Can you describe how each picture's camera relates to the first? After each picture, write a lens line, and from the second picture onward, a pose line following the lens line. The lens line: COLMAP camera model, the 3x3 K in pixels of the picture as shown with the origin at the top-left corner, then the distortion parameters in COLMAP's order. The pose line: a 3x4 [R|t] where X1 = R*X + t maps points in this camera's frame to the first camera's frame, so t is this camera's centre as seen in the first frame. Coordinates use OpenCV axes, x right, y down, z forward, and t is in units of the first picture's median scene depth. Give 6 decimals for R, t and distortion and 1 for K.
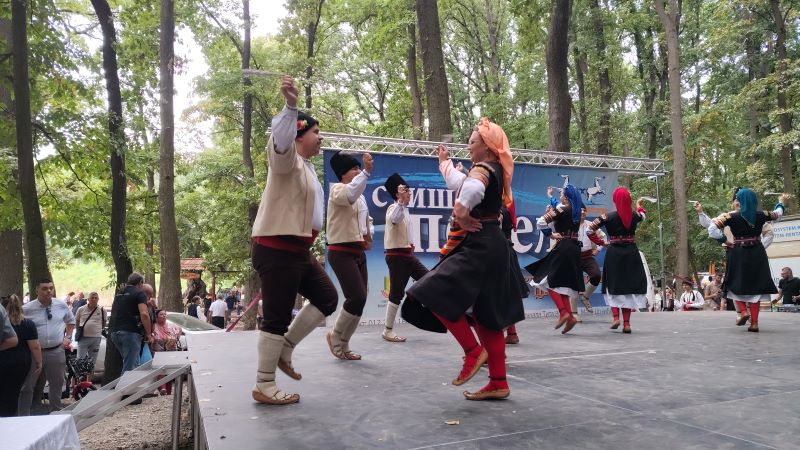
lens RADIAL K [[566.1, 0, 389.1], [0, 566.1, 223.0], [0, 0, 1]] dist [0.056986, -0.071100]
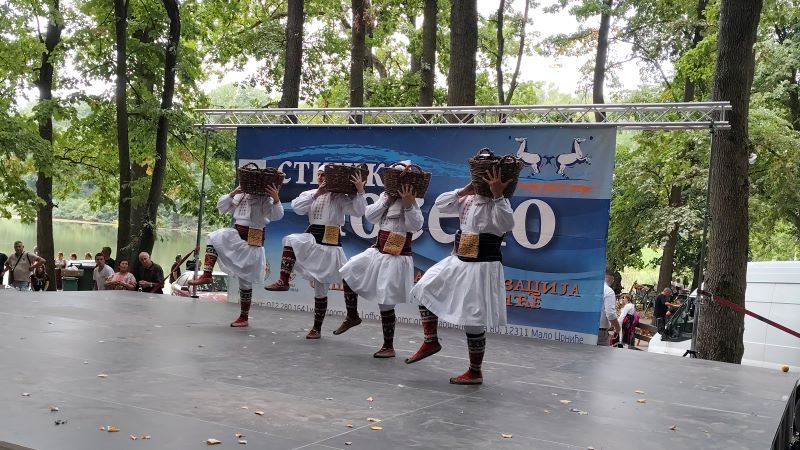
lens RADIAL K [[573.7, 0, 400.0], [0, 573.7, 225.0], [0, 0, 1]] dist [0.041960, -0.069447]
pose [[0.737491, 0.035899, -0.674402, 0.171502], [-0.030601, 0.999337, 0.019732, 0.003407], [0.674663, 0.006085, 0.738101, 0.095996]]
